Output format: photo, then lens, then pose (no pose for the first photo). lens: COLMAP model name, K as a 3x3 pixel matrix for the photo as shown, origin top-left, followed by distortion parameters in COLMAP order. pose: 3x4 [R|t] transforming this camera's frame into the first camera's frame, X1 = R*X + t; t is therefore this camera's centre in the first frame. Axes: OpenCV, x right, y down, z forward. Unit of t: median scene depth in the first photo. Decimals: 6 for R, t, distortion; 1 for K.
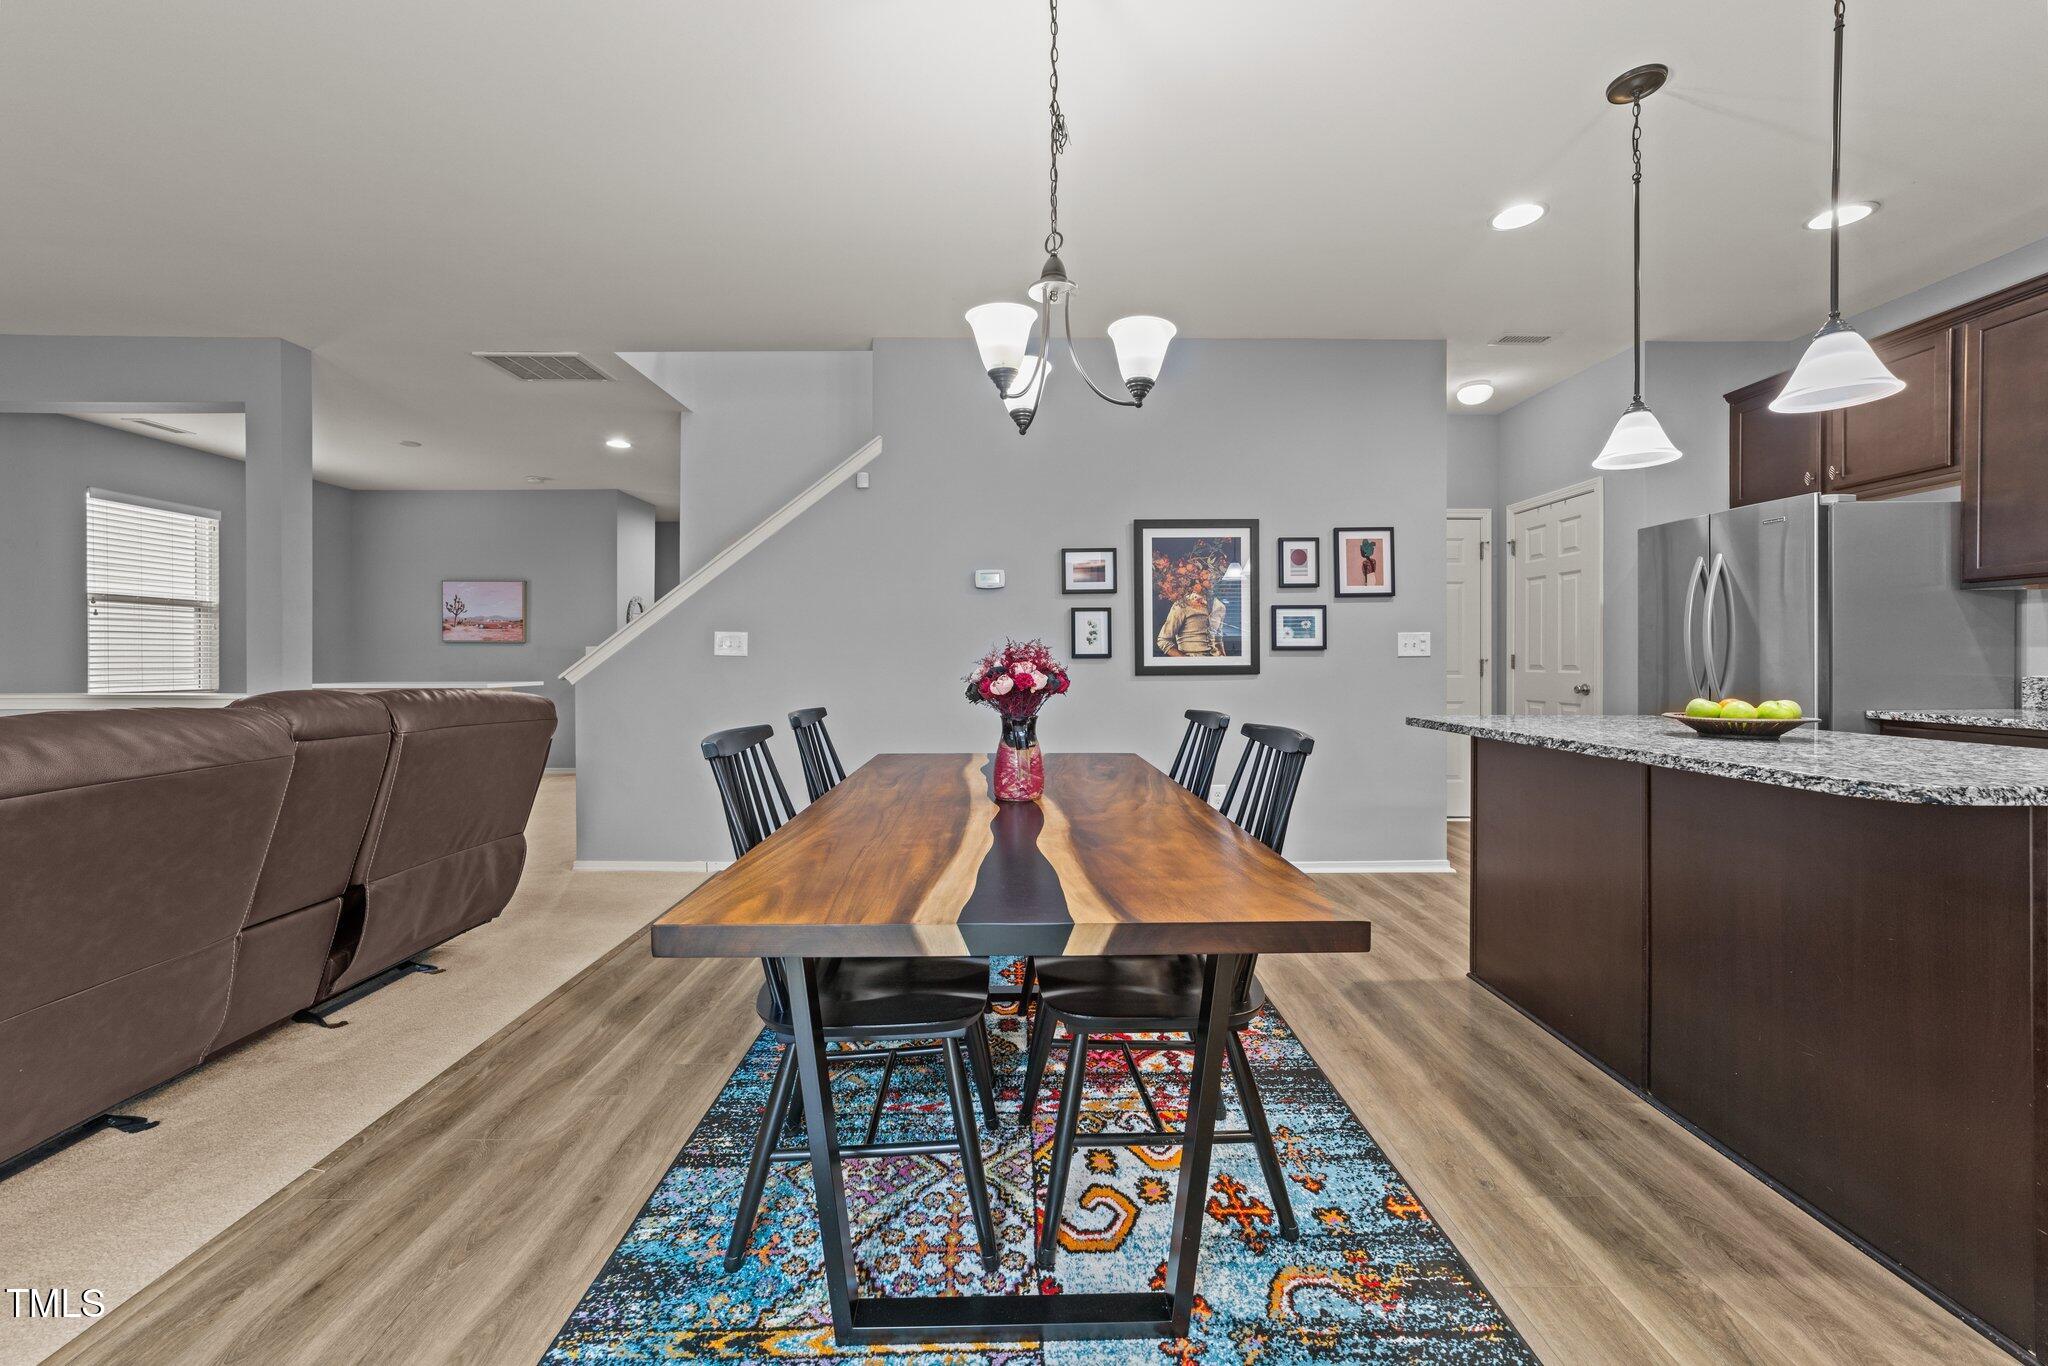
lens RADIAL K [[791.4, 0, 1021.1], [0, 791.4, 667.3], [0, 0, 1]] dist [0.000603, 0.000019]
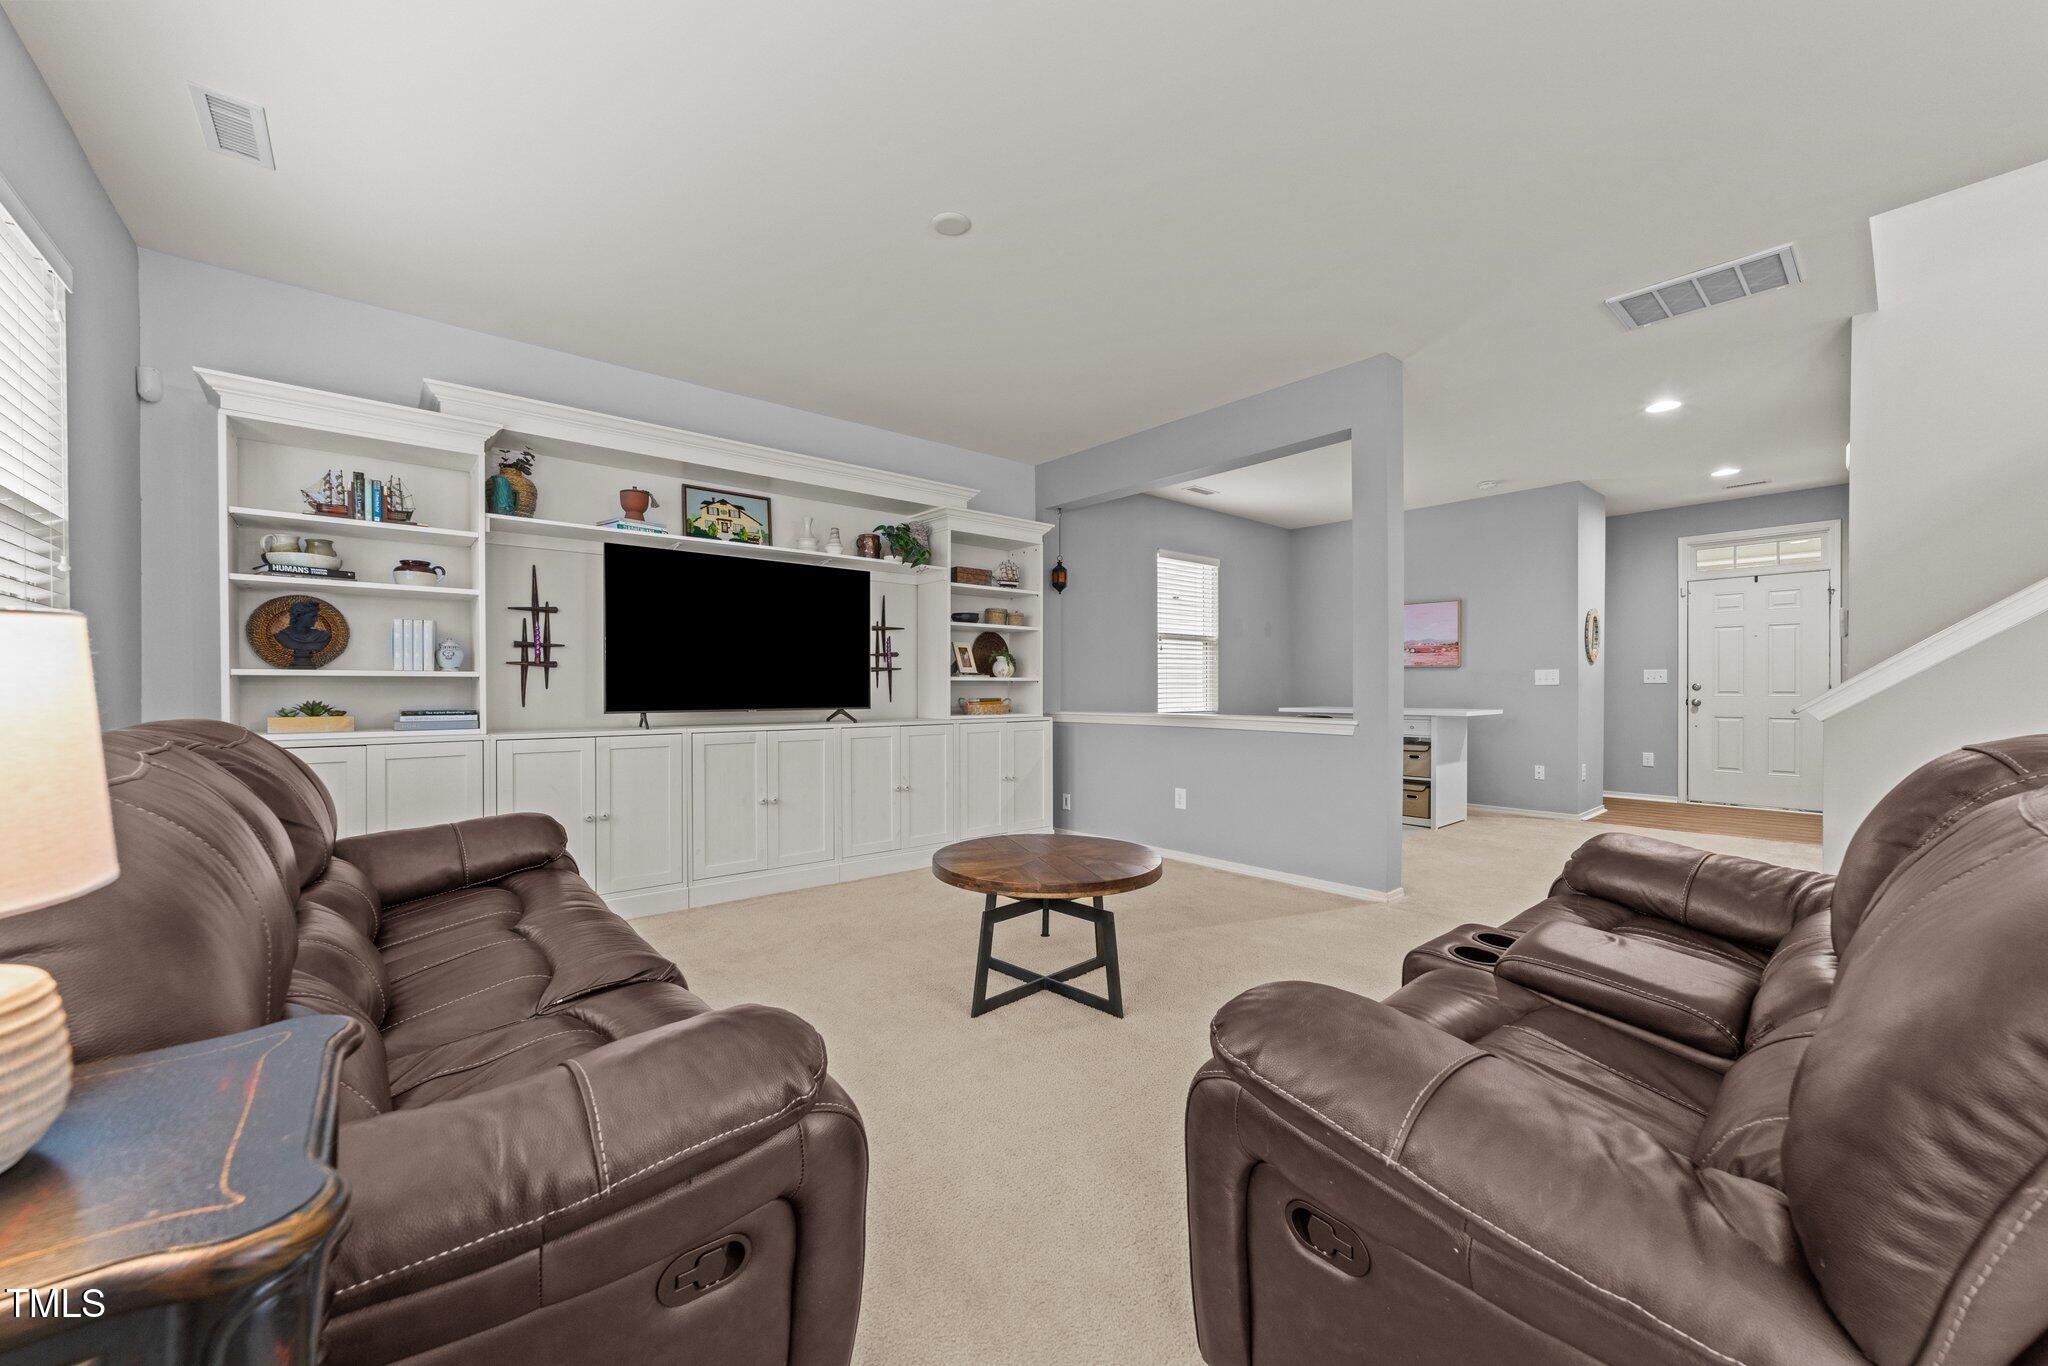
lens RADIAL K [[791.4, 0, 1018.7], [0, 791.4, 688.3], [0, 0, 1]] dist [0.000603, 0.000019]
pose [[0.622696, 0.007267, -0.782430, -0.285302], [-0.007731, 0.999965, 0.003135, -0.006682], [0.782426, 0.004097, 0.622730, 0.035382]]
